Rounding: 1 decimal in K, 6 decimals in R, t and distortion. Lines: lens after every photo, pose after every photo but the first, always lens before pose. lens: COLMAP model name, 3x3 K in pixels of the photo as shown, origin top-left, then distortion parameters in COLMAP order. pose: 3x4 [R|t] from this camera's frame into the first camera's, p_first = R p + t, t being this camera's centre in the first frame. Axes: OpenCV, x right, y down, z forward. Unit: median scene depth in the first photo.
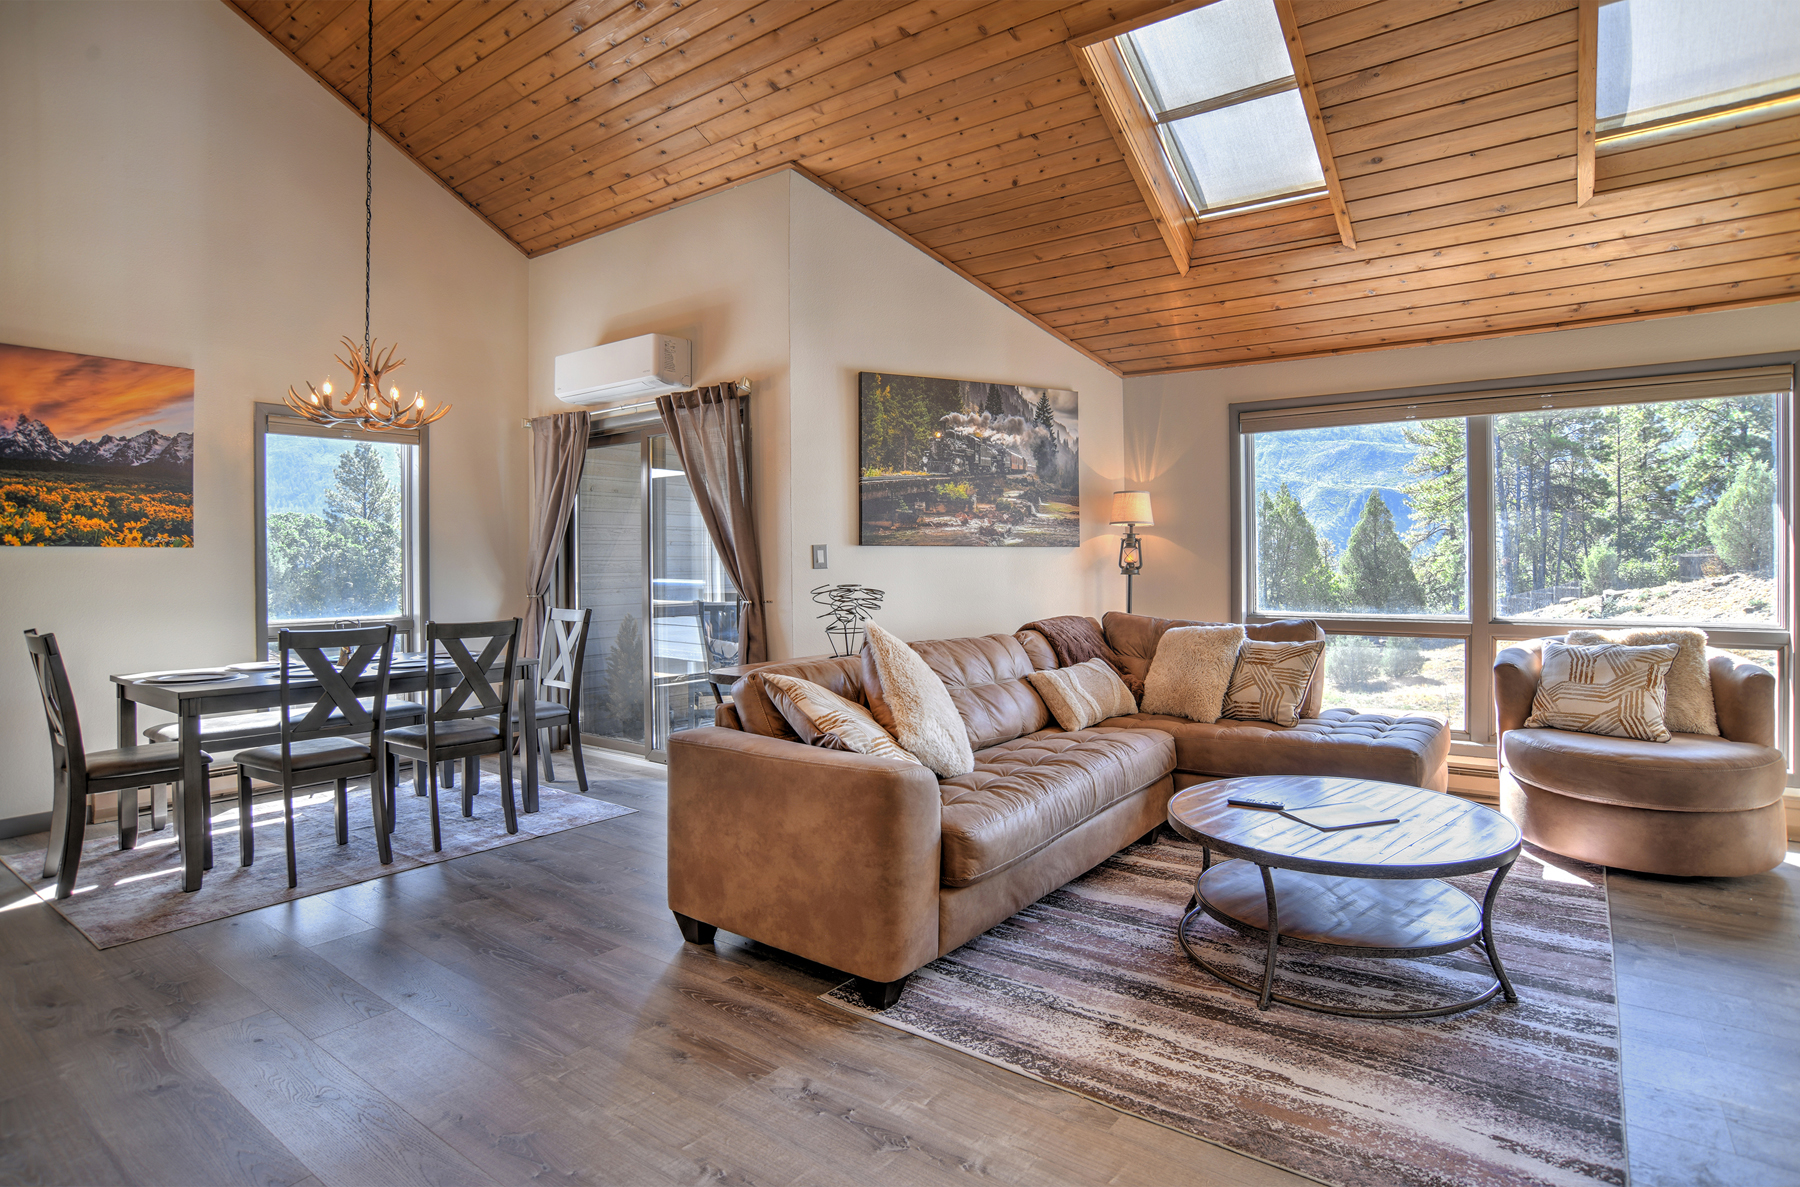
lens RADIAL K [[955.3, 0, 900.0], [0, 955.3, 593.5], [0, 0, 1]] dist [-0.109700, 0.052863]
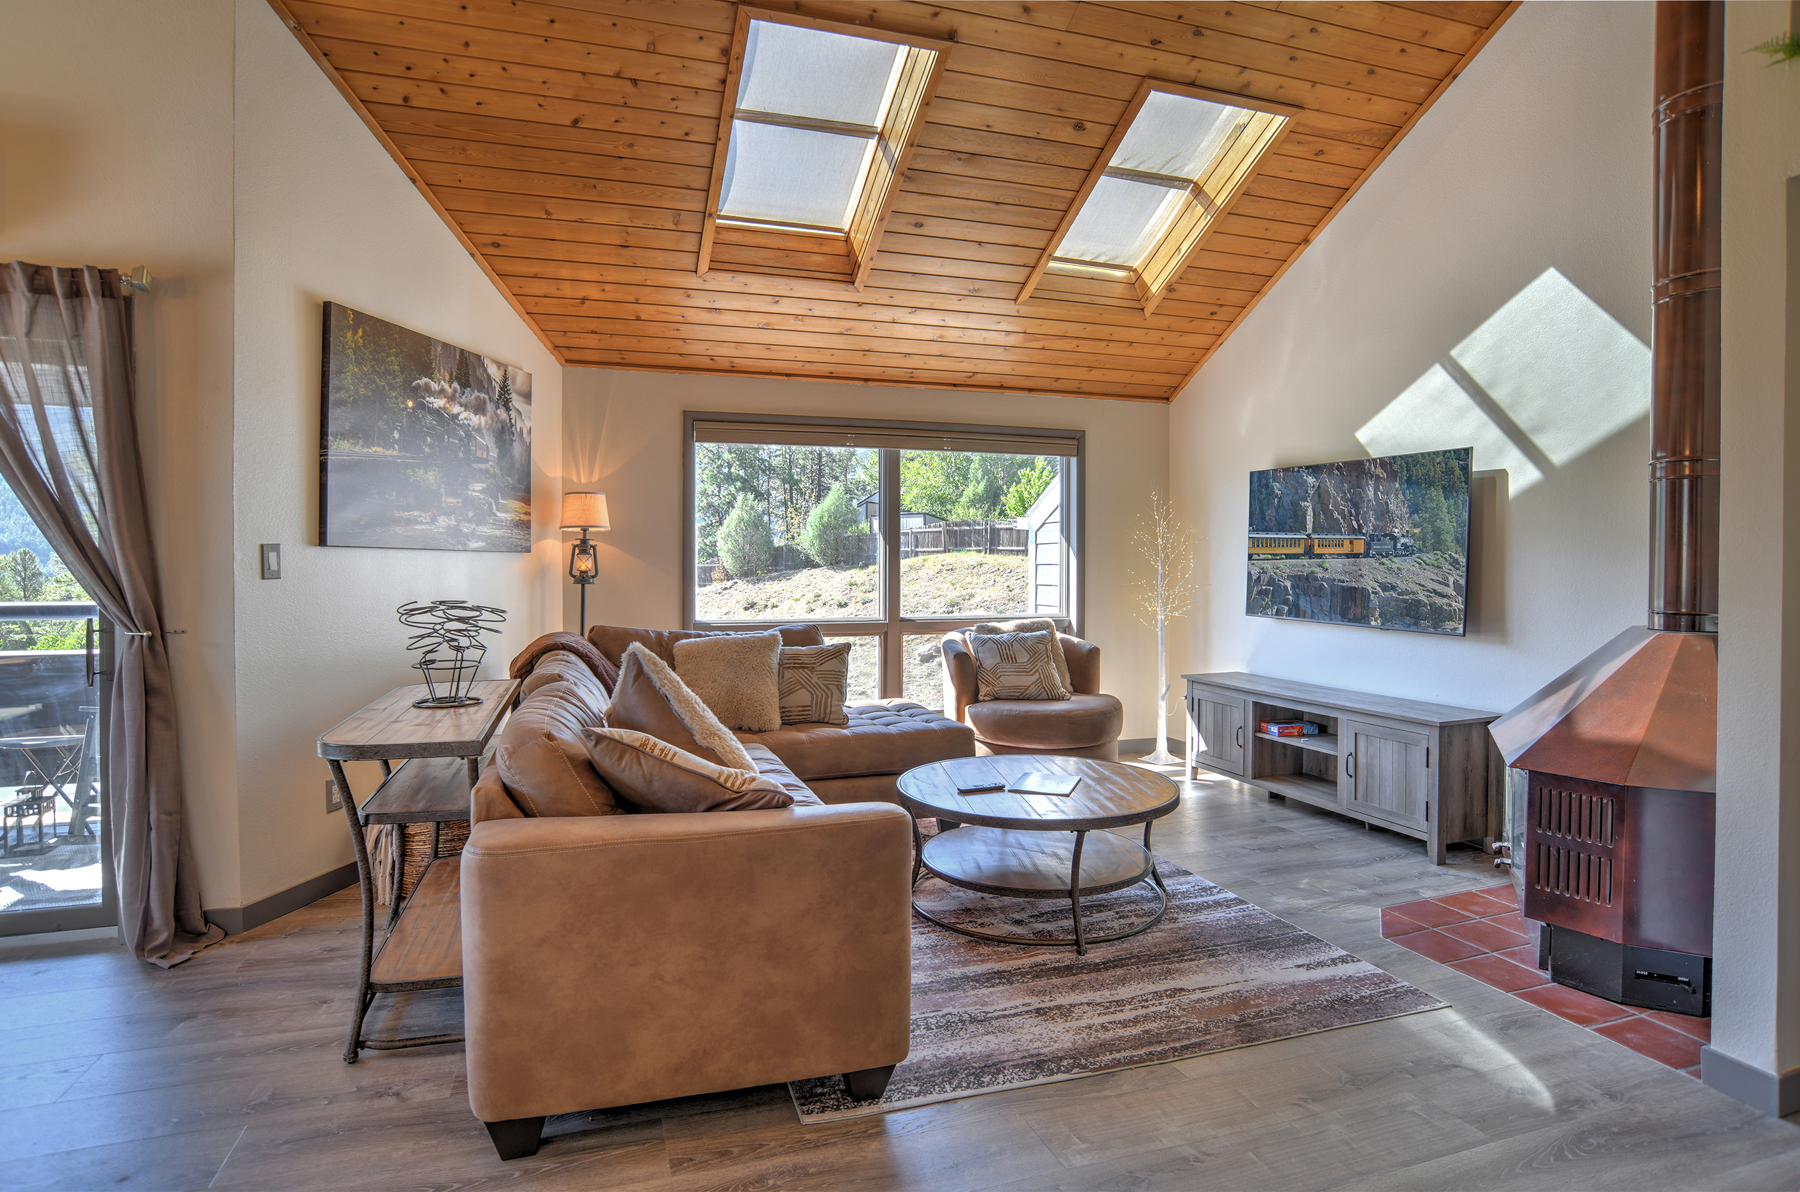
lens RADIAL K [[955.3, 0, 900.0], [0, 955.3, 596.0], [0, 0, 1]] dist [-0.109700, 0.052863]
pose [[0.570765, -0.017272, 0.820932, -0.356974], [0.022622, 0.999730, 0.005306, -0.007036], [-0.820802, 0.015542, 0.571001, 0.257116]]
